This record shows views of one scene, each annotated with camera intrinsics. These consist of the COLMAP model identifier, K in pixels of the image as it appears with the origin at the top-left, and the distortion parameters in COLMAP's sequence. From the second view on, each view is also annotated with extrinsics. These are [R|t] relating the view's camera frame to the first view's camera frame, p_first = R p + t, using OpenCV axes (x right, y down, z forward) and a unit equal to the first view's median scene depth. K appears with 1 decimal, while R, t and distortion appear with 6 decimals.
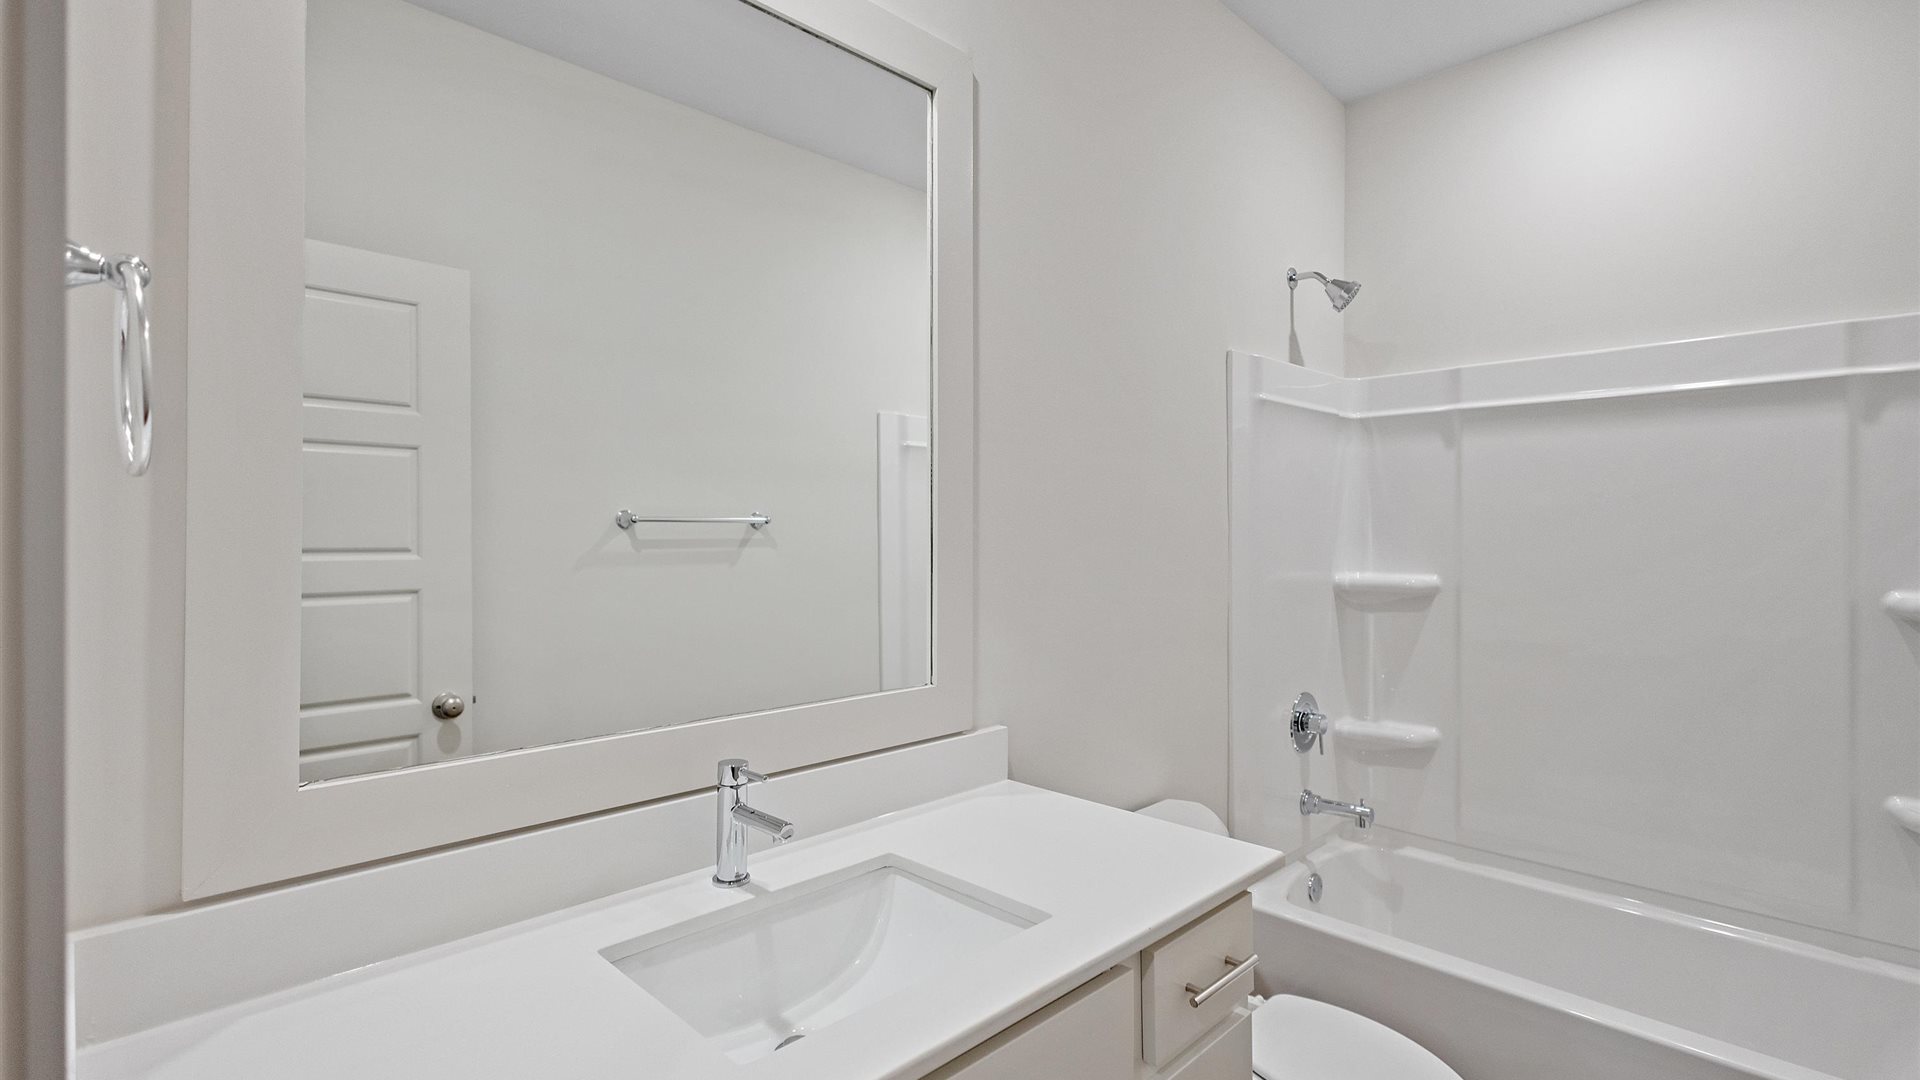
lens RADIAL K [[872.5, 0, 956.6], [0, 872.5, 541.4], [0, 0, 1]] dist [0.003396, -0.000260]
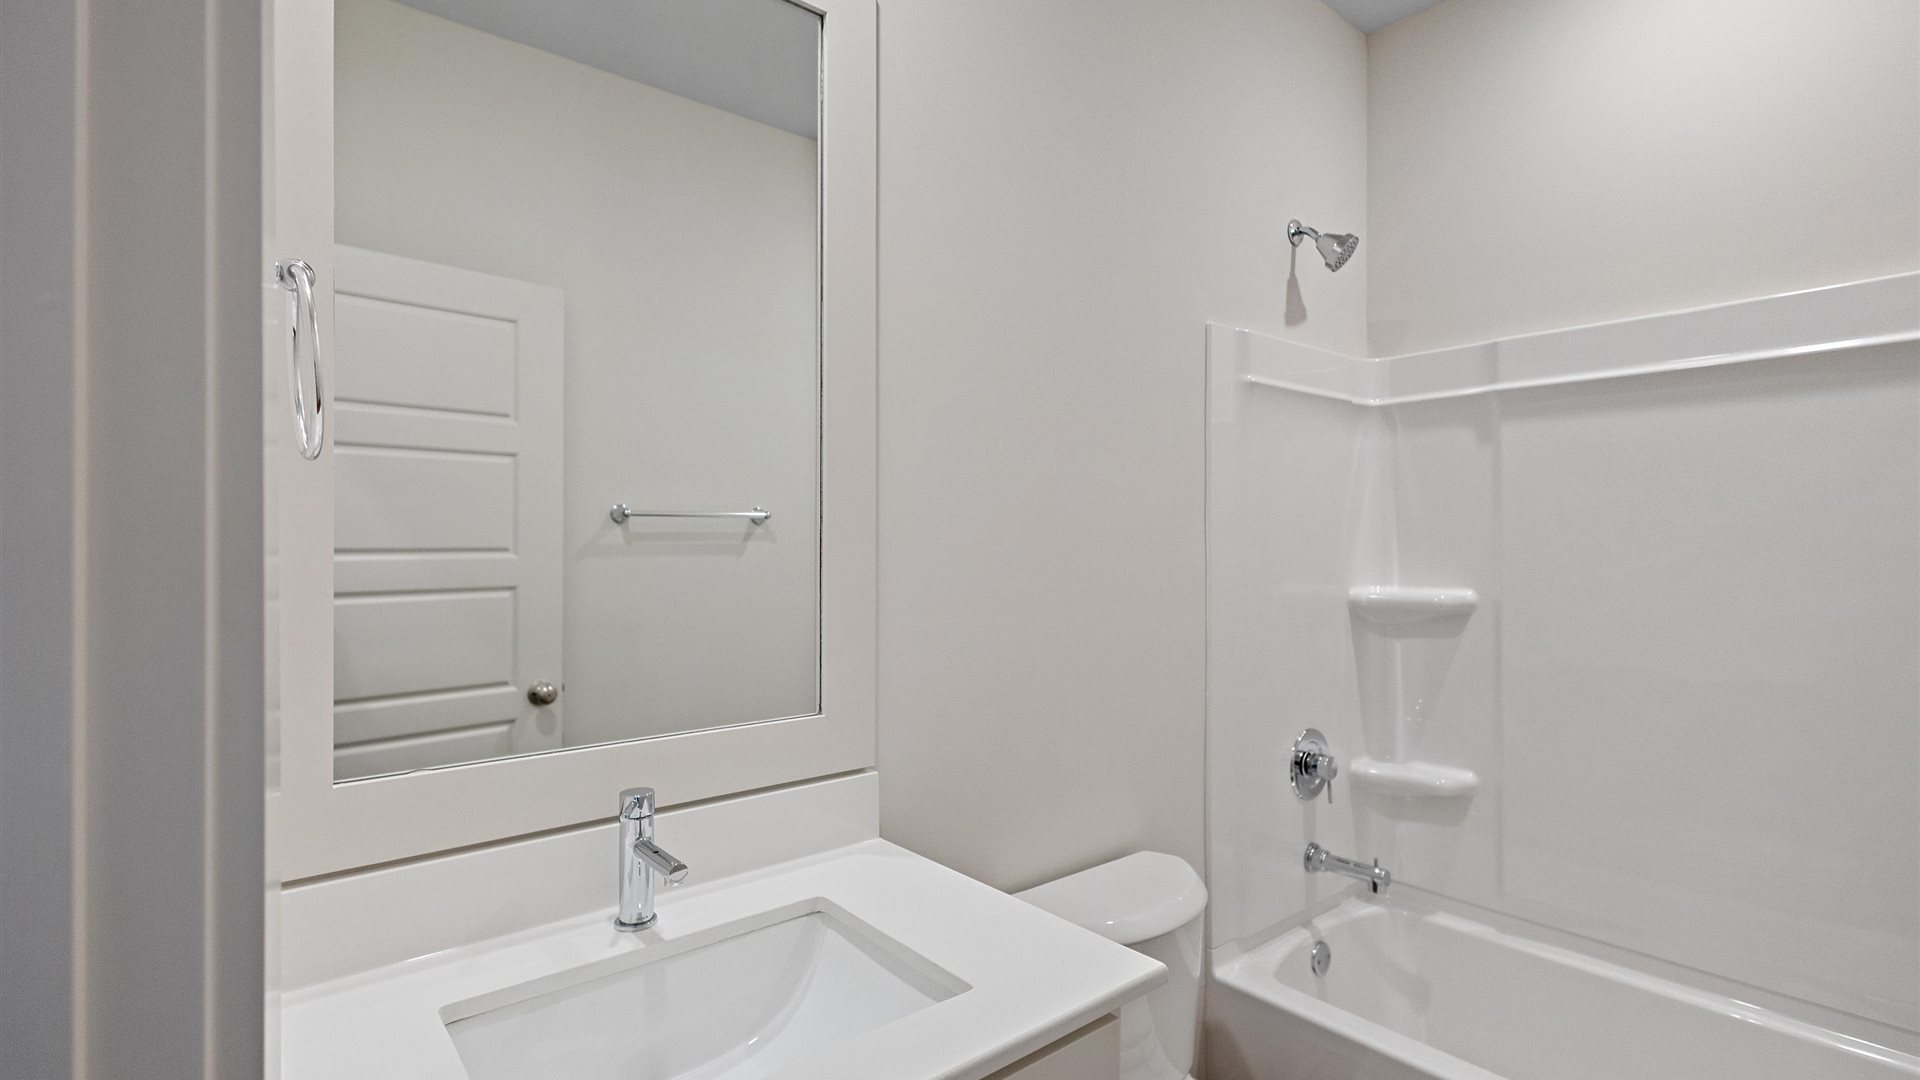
lens RADIAL K [[843.7, 0, 951.7], [0, 843.7, 538.6], [0, 0, 1]] dist [-0.001367, 0.008712]
pose [[0.994977, 0.006530, -0.099889, 0.132836], [-0.007223, 0.999952, -0.006579, -0.003044], [0.099841, 0.007268, 0.994977, 0.144942]]
